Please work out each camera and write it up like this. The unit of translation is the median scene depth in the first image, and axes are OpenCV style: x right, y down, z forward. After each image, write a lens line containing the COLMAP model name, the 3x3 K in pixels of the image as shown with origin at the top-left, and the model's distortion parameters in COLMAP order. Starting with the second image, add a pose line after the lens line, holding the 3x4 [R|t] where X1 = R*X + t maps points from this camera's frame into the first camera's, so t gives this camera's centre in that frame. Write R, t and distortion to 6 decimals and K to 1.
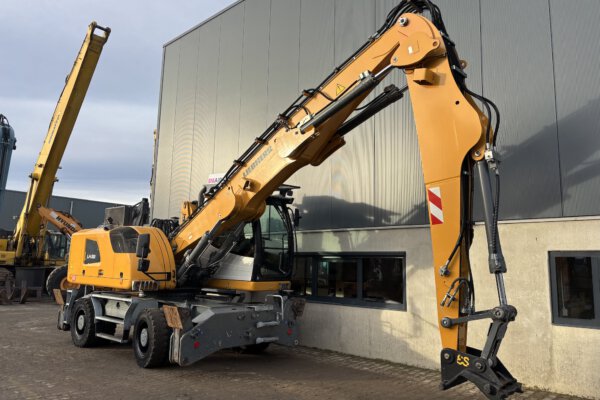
lens RADIAL K [[458.3, 0, 299.4], [0, 458.3, 190.9], [0, 0, 1]] dist [0.059352, -0.096005]
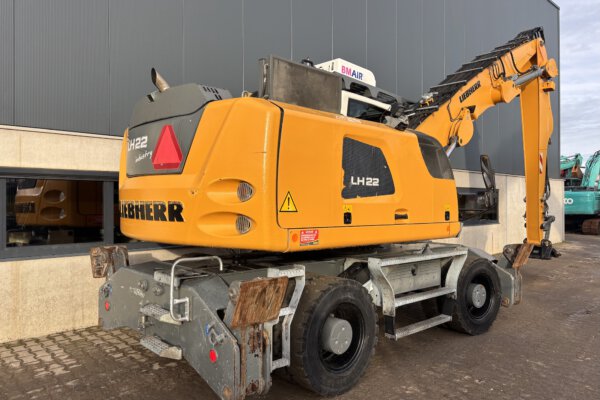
lens RADIAL K [[454.8, 0, 300.0], [0, 454.8, 200.0], [0, 0, 1]] dist [0.057777, -0.091345]
pose [[0.061045, -0.022355, 0.997885, -1.014403], [-0.166539, 0.985507, 0.032266, 0.179214], [-0.984143, -0.168156, 0.056437, 1.189298]]
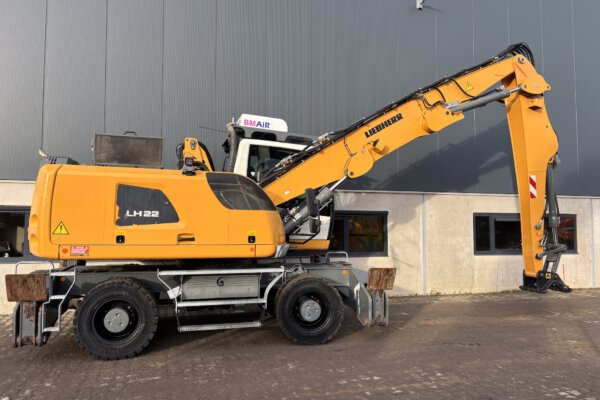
lens RADIAL K [[454.8, 0, 300.0], [0, 454.8, 200.0], [0, 0, 1]] dist [0.057777, -0.091345]
pose [[0.495591, 0.027988, 0.868105, -1.011368], [-0.135642, 0.989711, 0.045528, 0.077463], [-0.857899, -0.140315, 0.494288, 0.596392]]
